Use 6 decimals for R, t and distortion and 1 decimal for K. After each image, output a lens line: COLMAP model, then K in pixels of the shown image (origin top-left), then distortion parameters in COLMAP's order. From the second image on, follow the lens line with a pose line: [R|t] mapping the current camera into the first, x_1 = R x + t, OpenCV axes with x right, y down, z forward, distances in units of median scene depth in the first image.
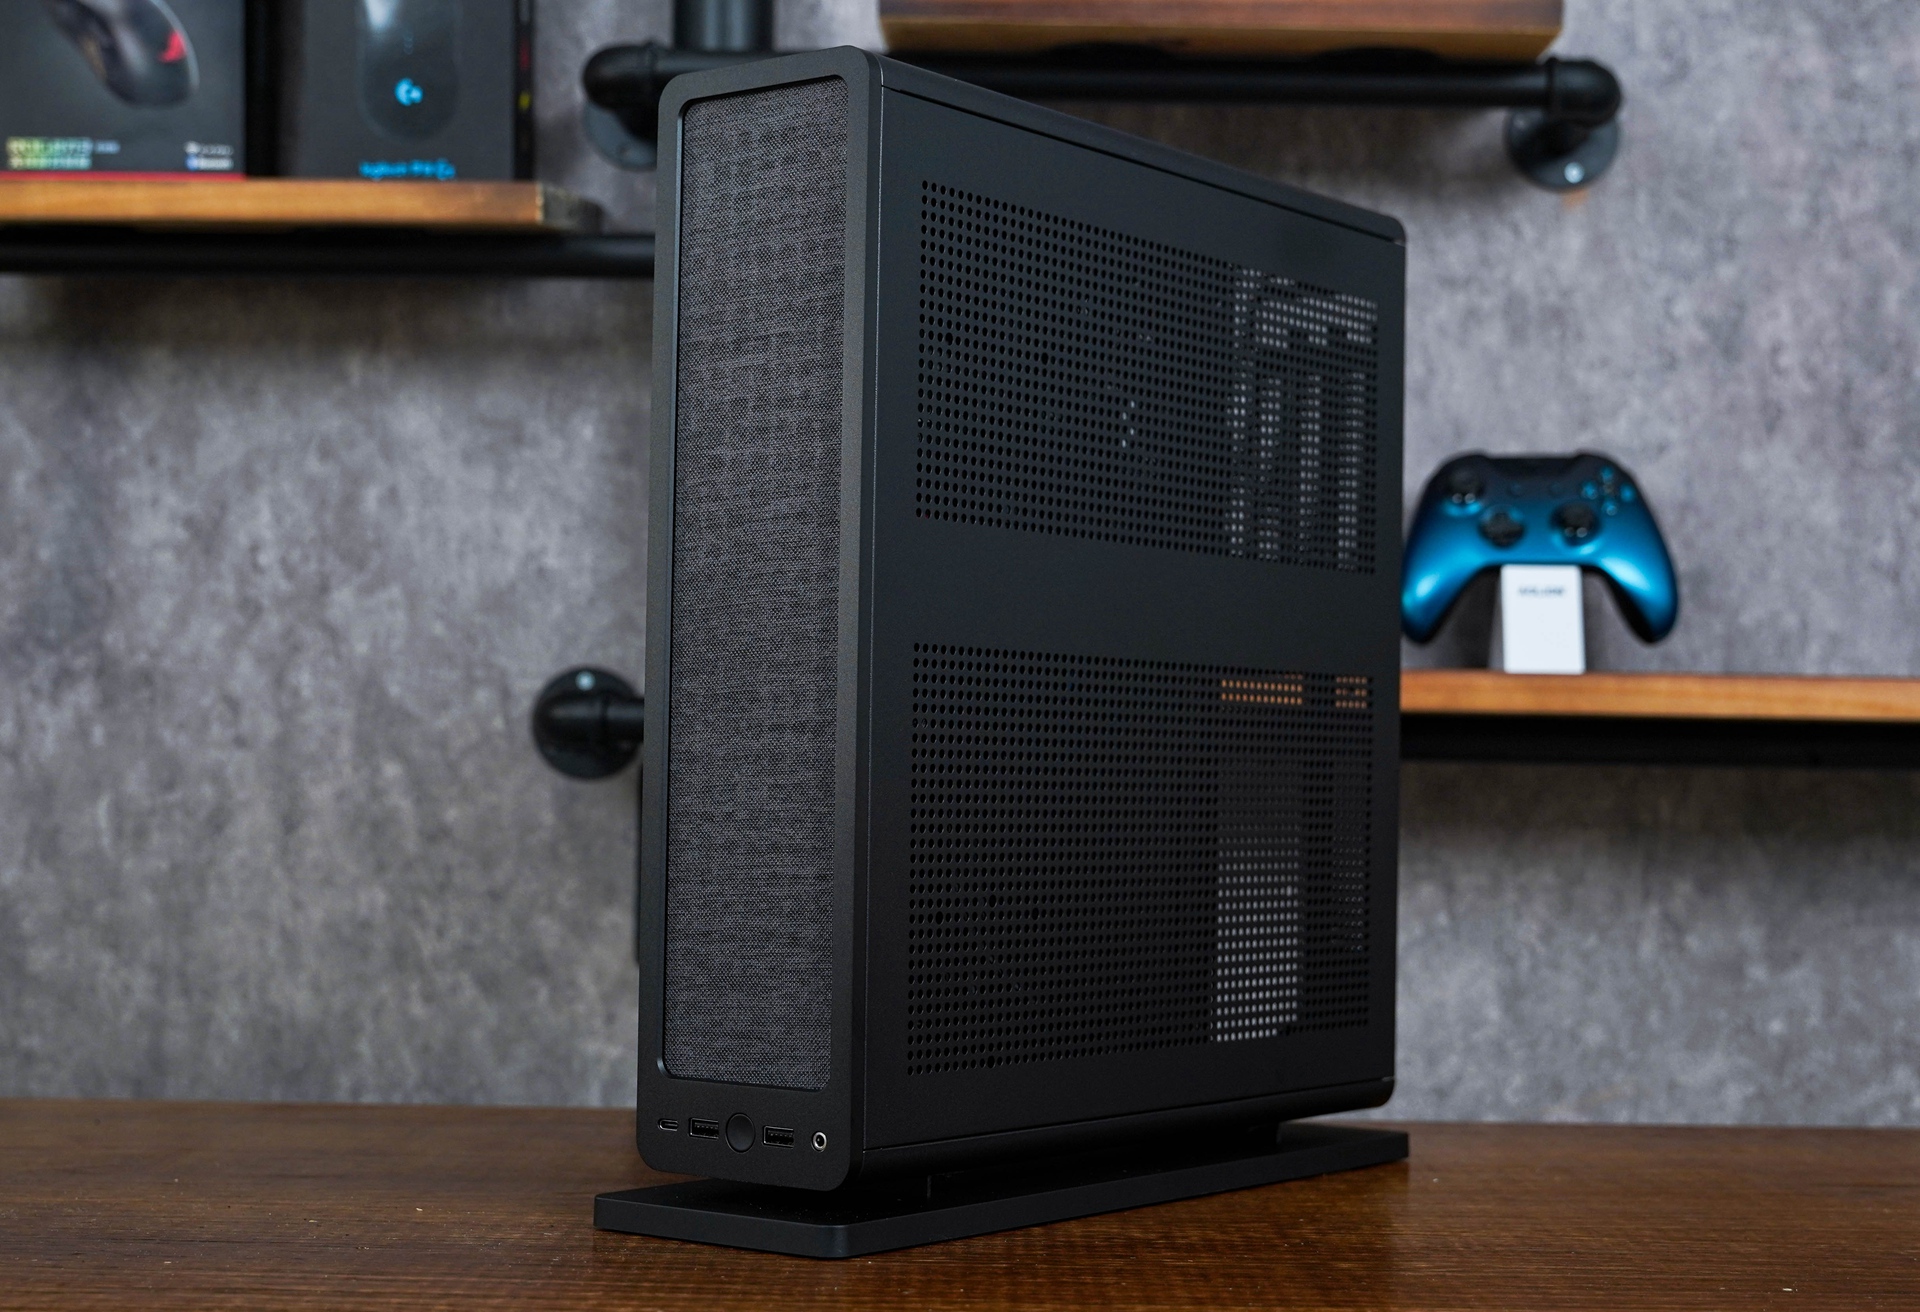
lens RADIAL K [[3024.5, 0, 987.0], [0, 3024.5, 654.7], [0, 0, 1]] dist [-0.053555, 0.104211]
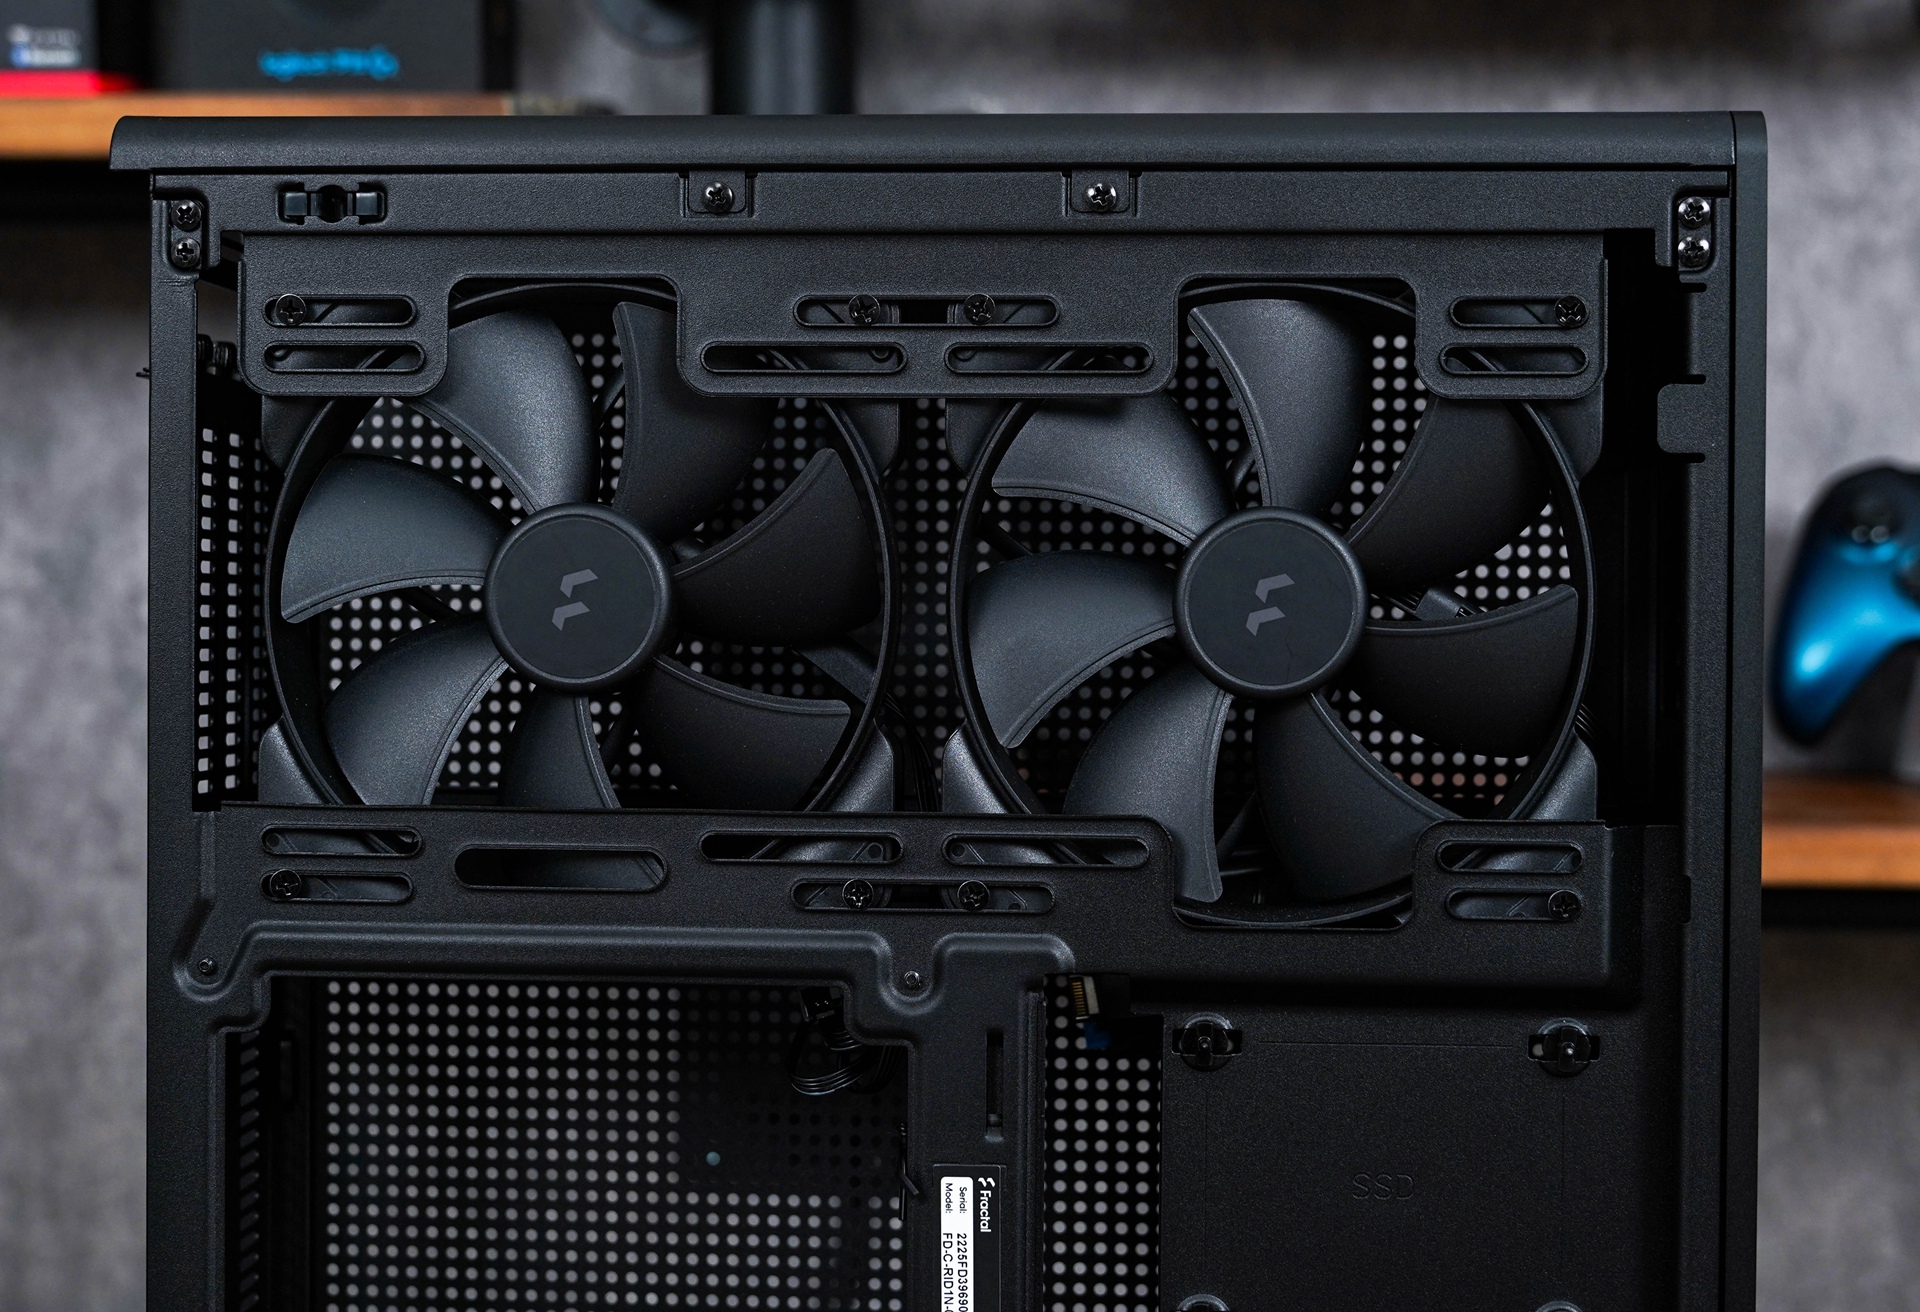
lens RADIAL K [[3023.6, 0, 985.5], [0, 3023.6, 610.5], [0, 0, 1]] dist [-0.035611, 0.079283]
pose [[0.999544, -0.006456, -0.029501, -0.021447], [0.008237, 0.998125, 0.060655, -0.074306], [0.029054, -0.060871, 0.997723, 0.298038]]
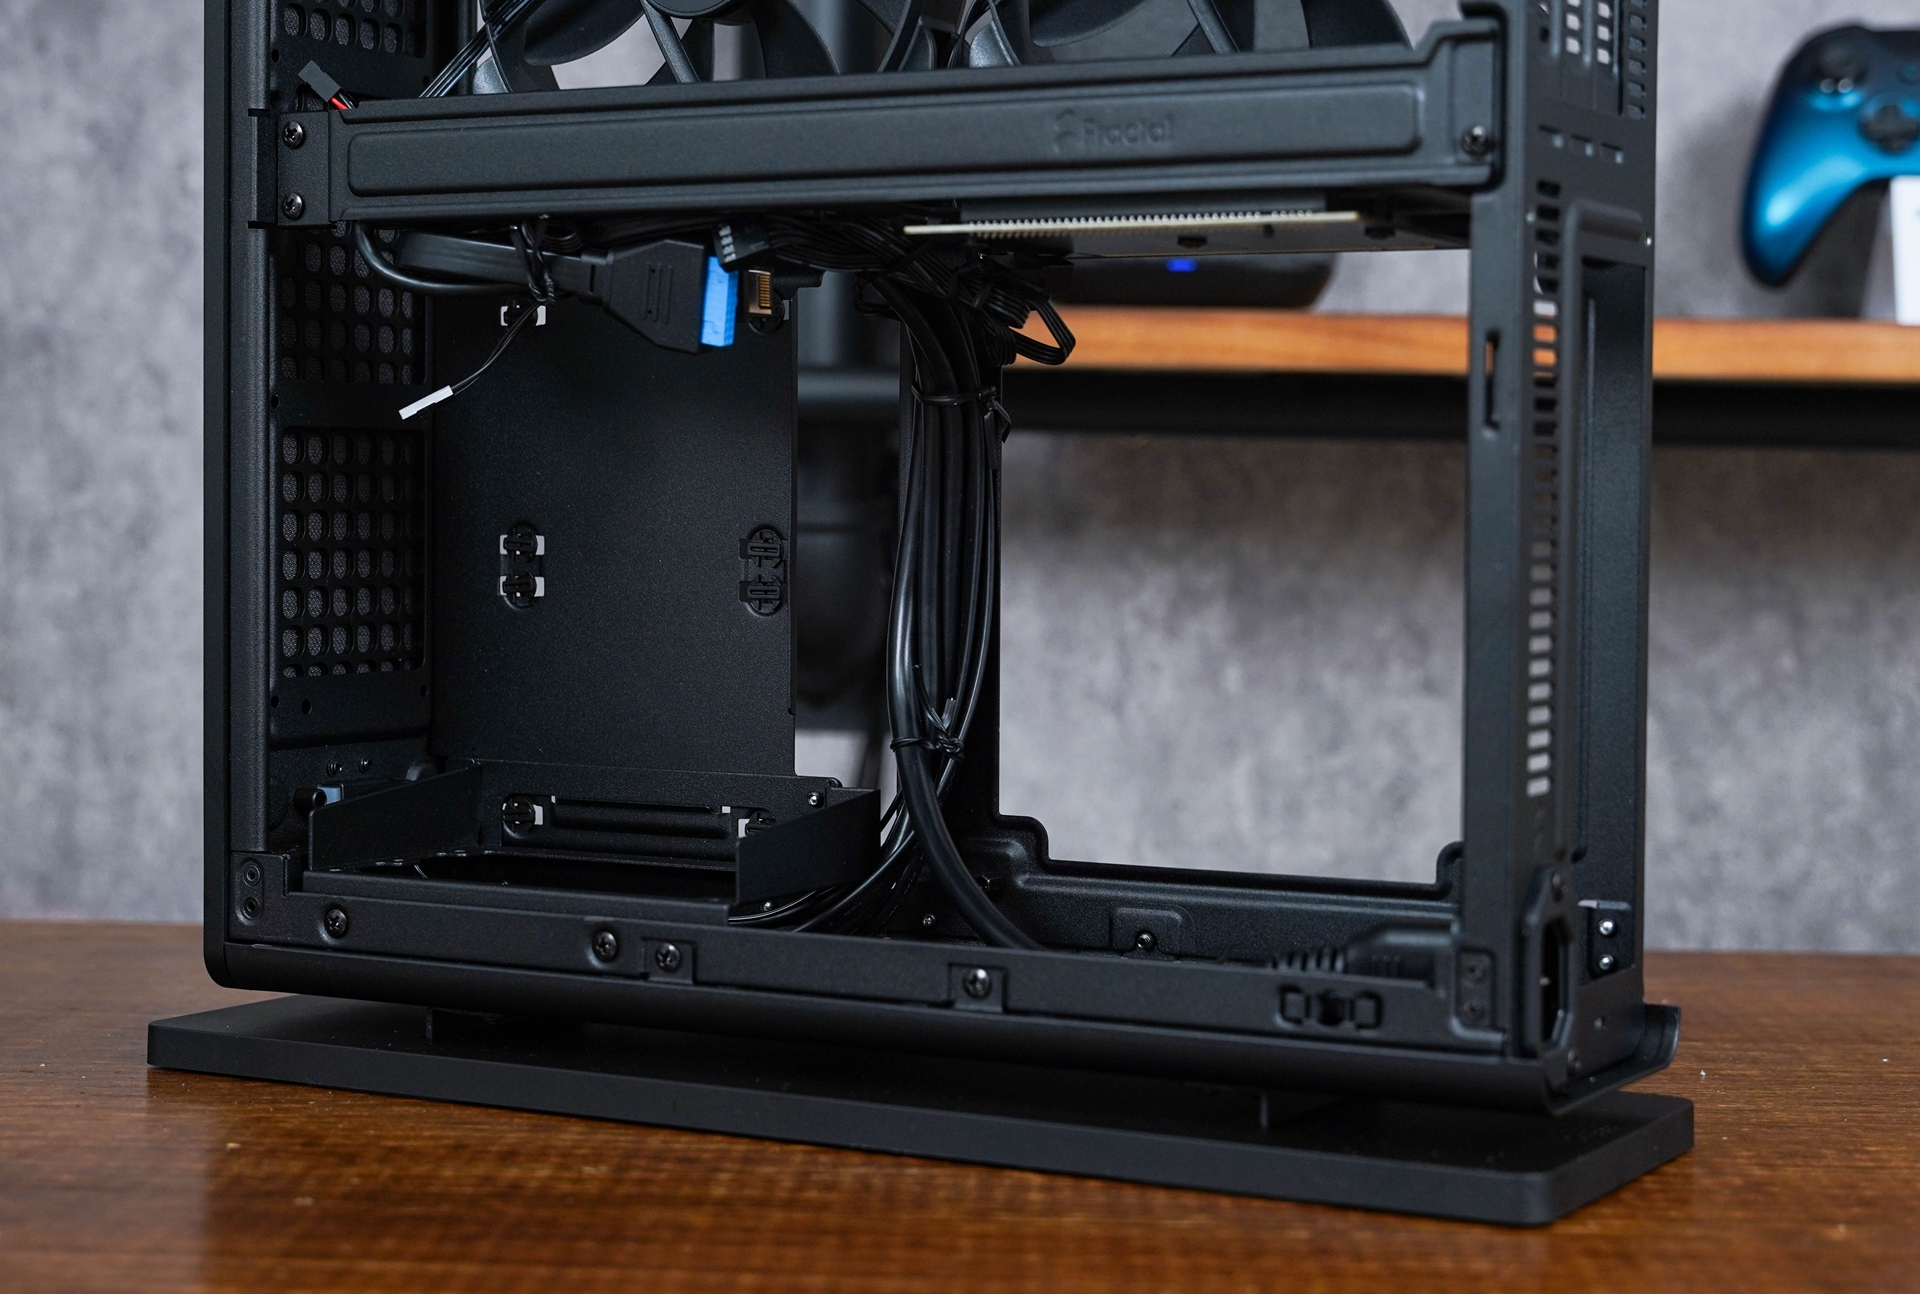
lens RADIAL K [[3393.1, 0, 992.0], [0, 3393.1, 620.2], [0, 0, 1]] dist [-0.051979, 0.360815]
pose [[0.999715, -0.000489, -0.023877, -0.024376], [0.002474, 0.996531, 0.083190, 0.007558], [0.023753, -0.083225, 0.996248, 0.167320]]
